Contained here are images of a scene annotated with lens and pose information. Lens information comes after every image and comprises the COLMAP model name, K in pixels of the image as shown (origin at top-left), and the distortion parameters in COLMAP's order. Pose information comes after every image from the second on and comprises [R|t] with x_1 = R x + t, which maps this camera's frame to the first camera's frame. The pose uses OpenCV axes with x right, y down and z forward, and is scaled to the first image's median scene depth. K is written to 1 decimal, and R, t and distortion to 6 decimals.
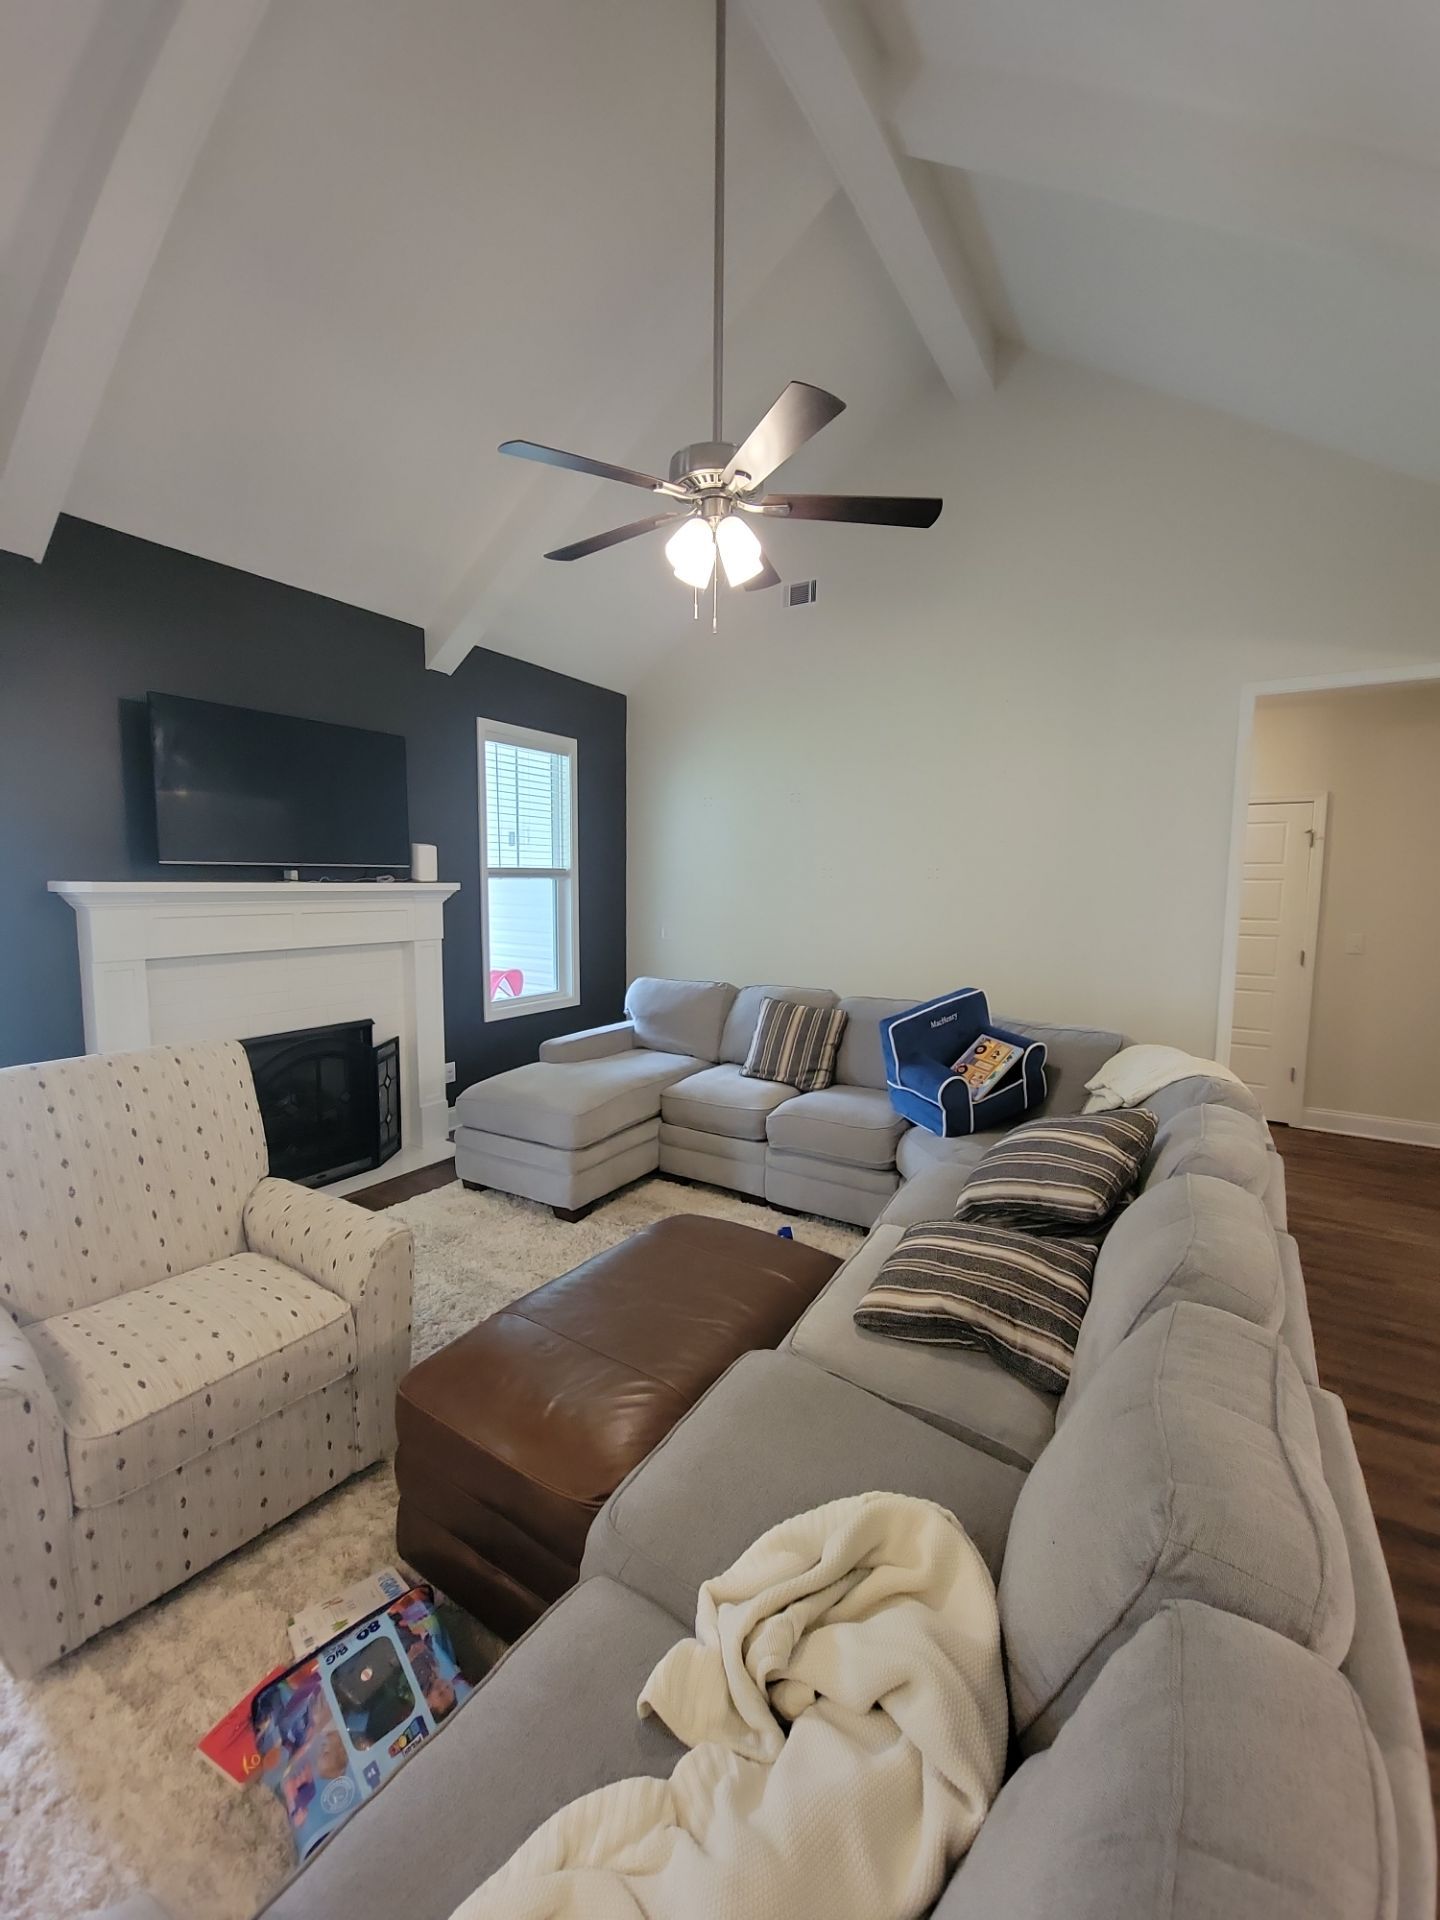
lens RADIAL K [[770.6, 0, 720.0], [0, 770.6, 960.0], [0, 0, 1]] dist [-0.000131, 0.000001]
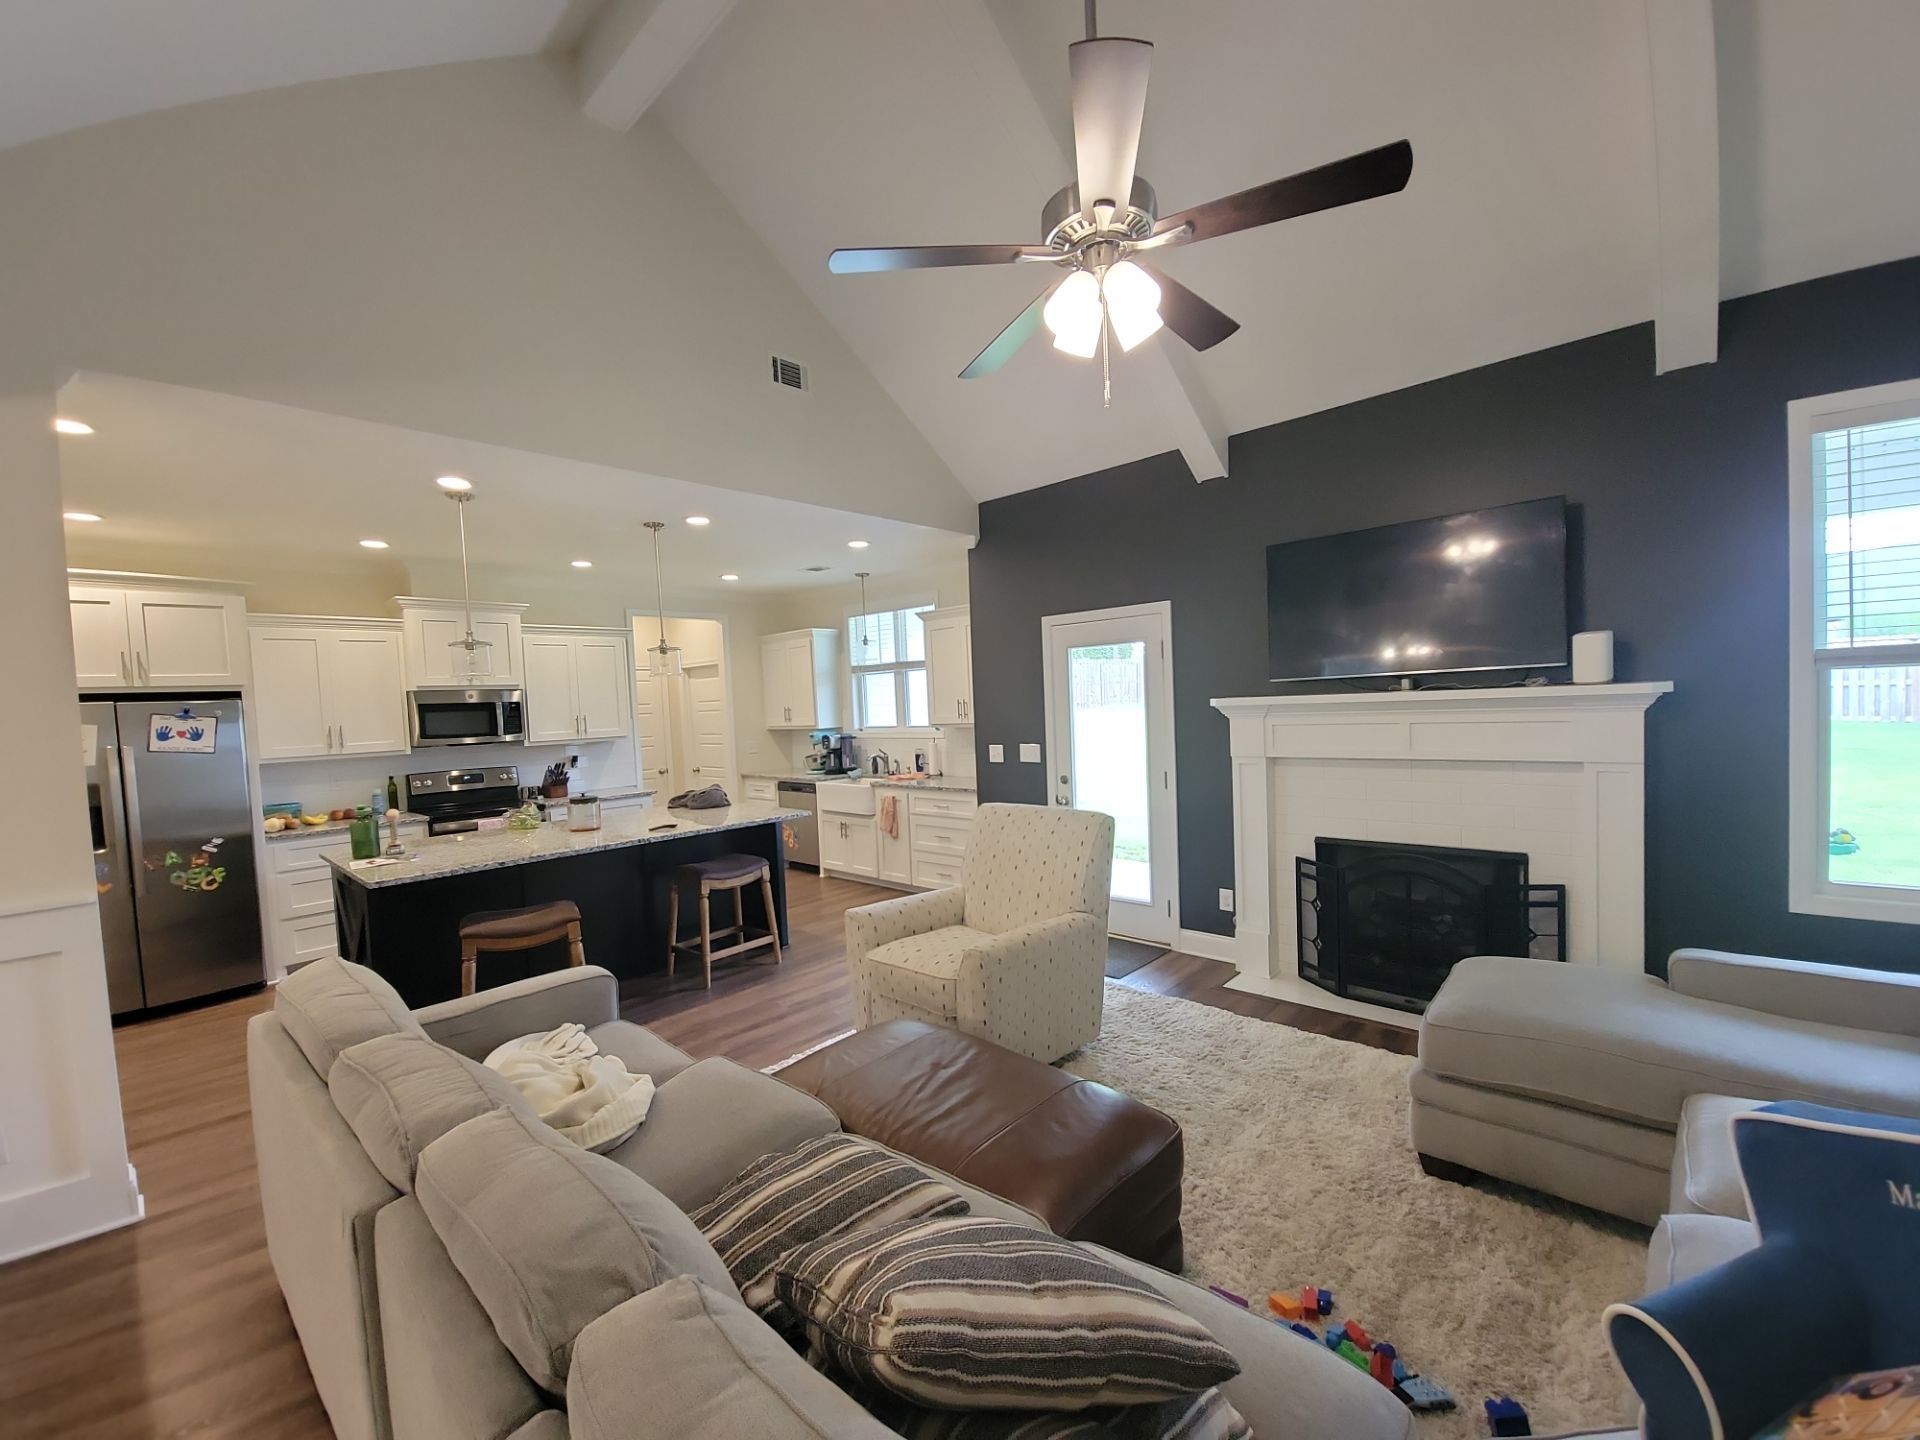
lens RADIAL K [[770.6, 0, 968.6], [0, 770.6, 728.8], [0, 0, 1]] dist [-0.000131, 0.000001]
pose [[-0.174717, 0.038680, -0.983859, 0.457597], [-0.050595, 0.997555, 0.048203, -0.065677], [0.983318, 0.058200, -0.172333, 0.564268]]
